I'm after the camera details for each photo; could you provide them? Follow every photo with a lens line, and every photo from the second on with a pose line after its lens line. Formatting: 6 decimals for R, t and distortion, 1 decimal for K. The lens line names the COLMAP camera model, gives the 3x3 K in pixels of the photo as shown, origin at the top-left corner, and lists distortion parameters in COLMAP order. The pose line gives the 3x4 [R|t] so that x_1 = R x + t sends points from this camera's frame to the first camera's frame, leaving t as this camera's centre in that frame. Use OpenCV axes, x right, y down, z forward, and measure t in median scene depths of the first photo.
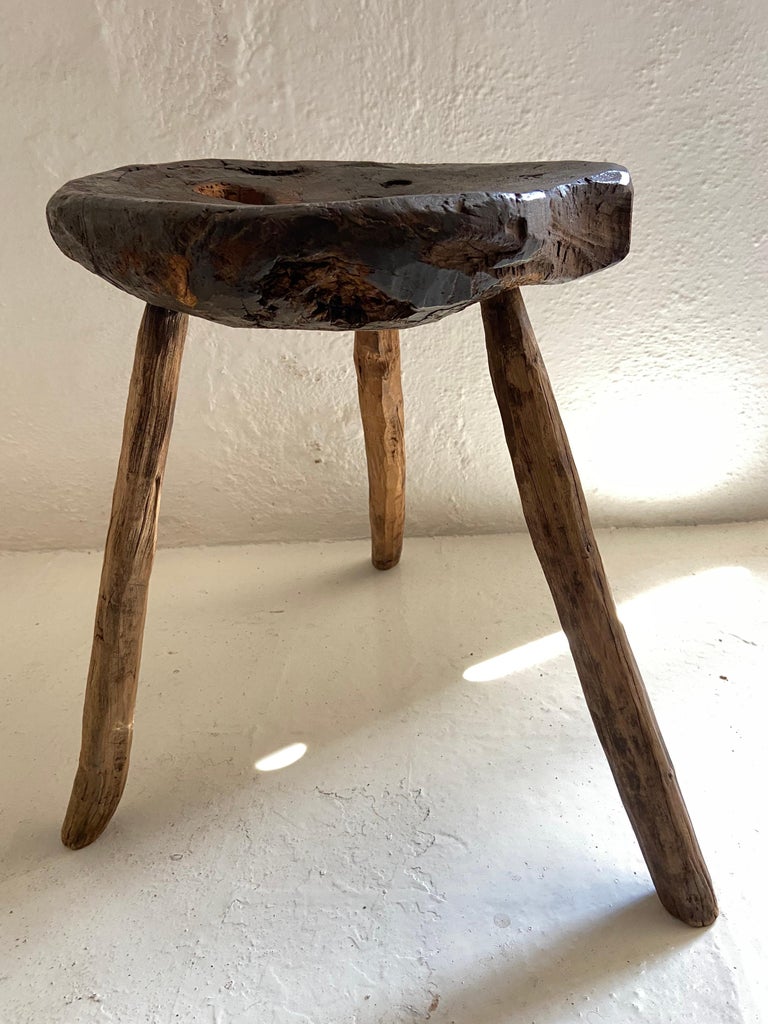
lens RADIAL K [[802.4, 0, 376.4], [0, 802.4, 508.8], [0, 0, 1]] dist [0.108382, -0.170394]
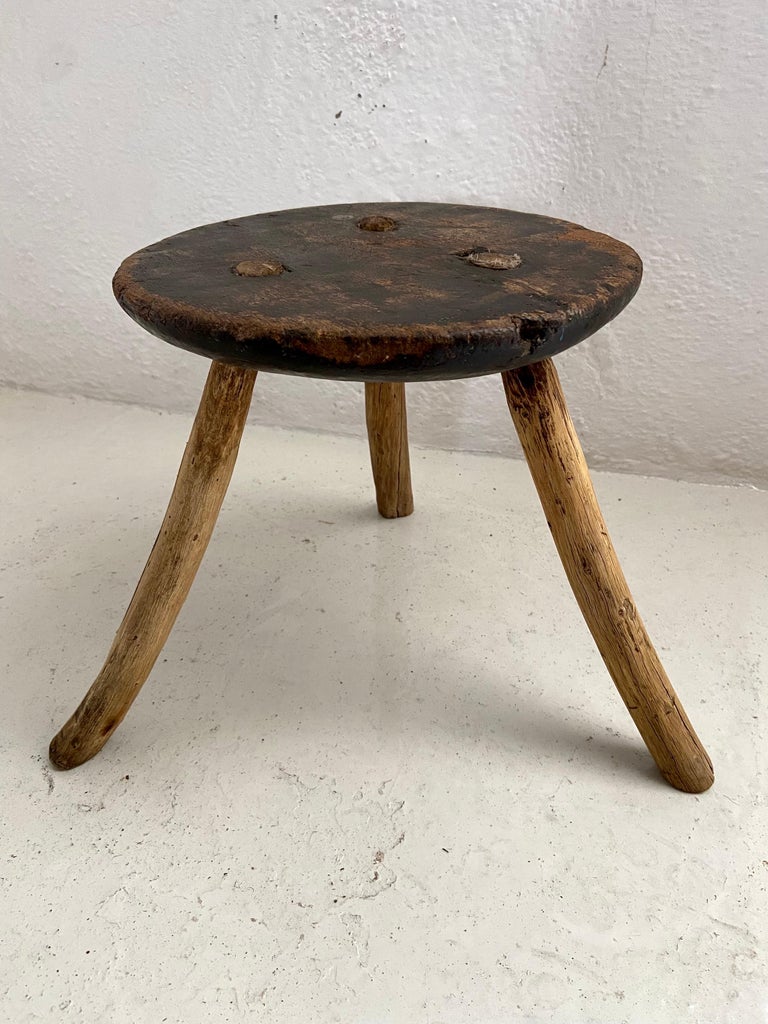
lens RADIAL K [[802.4, 0, 378.1], [0, 802.4, 509.4], [0, 0, 1]] dist [0.108382, -0.170394]
pose [[0.957620, 0.187722, -0.218458, 0.113310], [-0.155320, 0.975276, 0.157205, -0.025023], [0.242567, -0.116612, 0.963101, 0.238387]]
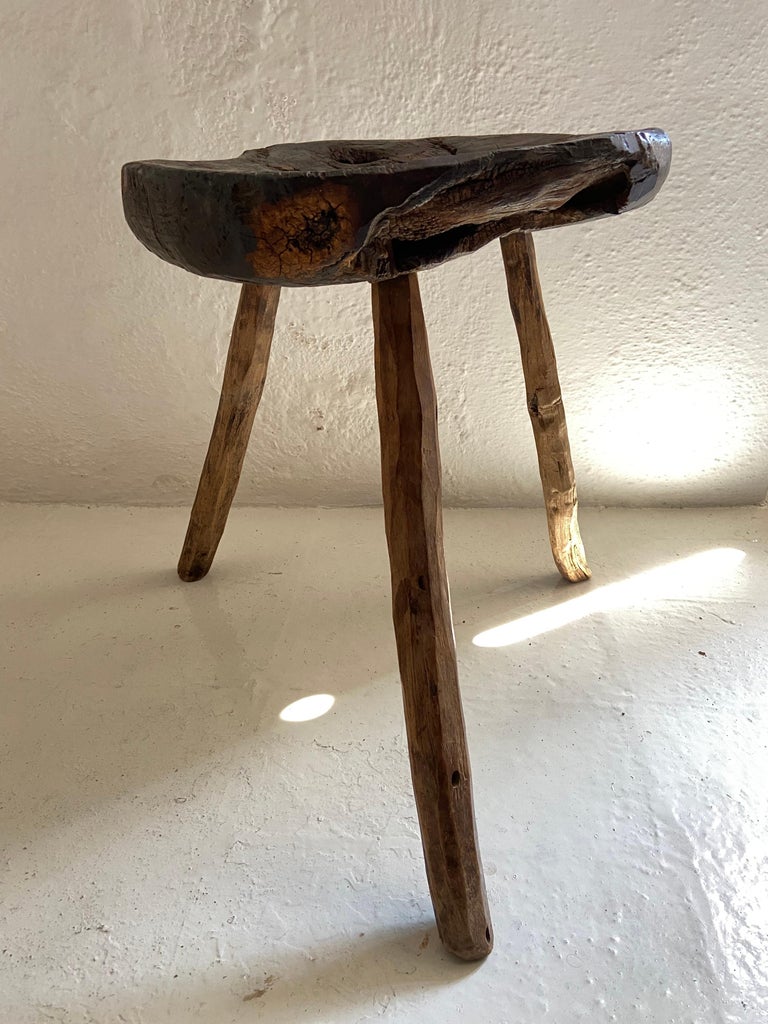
lens RADIAL K [[802.4, 0, 379.4], [0, 802.4, 510.9], [0, 0, 1]] dist [0.108382, -0.170394]
pose [[0.998452, 0.046341, 0.030746, -0.028563], [-0.047549, 0.998077, 0.039778, 0.001185], [-0.028844, -0.041178, 0.998735, -0.027586]]
